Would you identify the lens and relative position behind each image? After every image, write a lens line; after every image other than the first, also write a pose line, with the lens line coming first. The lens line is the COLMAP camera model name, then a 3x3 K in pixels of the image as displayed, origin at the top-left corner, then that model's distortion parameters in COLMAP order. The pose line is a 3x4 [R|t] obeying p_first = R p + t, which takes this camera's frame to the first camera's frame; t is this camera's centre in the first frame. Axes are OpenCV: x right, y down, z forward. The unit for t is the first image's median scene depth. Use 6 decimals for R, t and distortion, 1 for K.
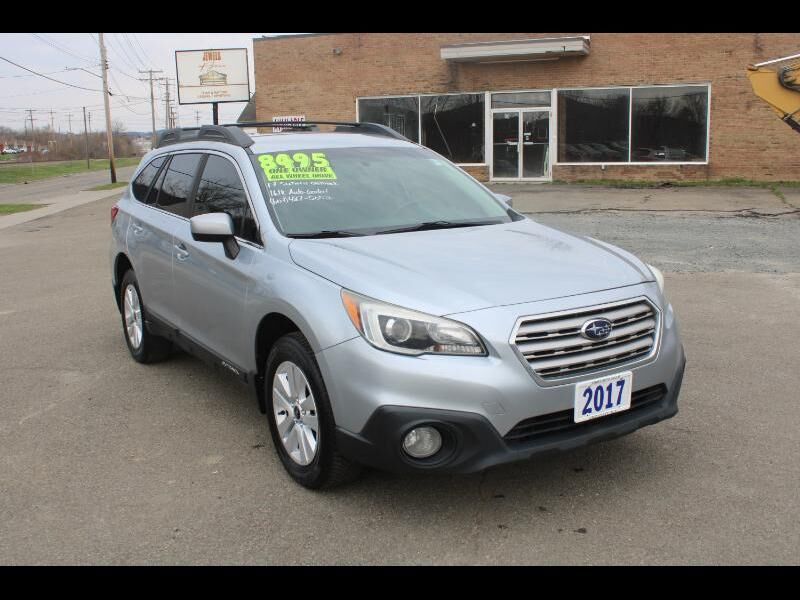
lens RADIAL K [[784.9, 0, 400.0], [0, 784.9, 300.0], [0, 0, 1]] dist [-0.001802, -0.000285]
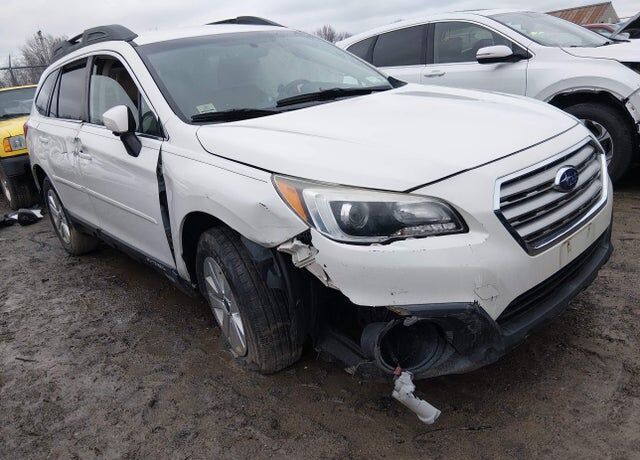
lens RADIAL K [[484.0, 0, 320.0], [0, 484.0, 230.0], [0, 0, 1]] dist [0.043687, -0.003890]
pose [[0.982738, -0.152084, 0.105339, -0.090256], [0.137059, 0.980958, 0.137607, -0.020600], [-0.124261, -0.120794, 0.984870, 0.491906]]
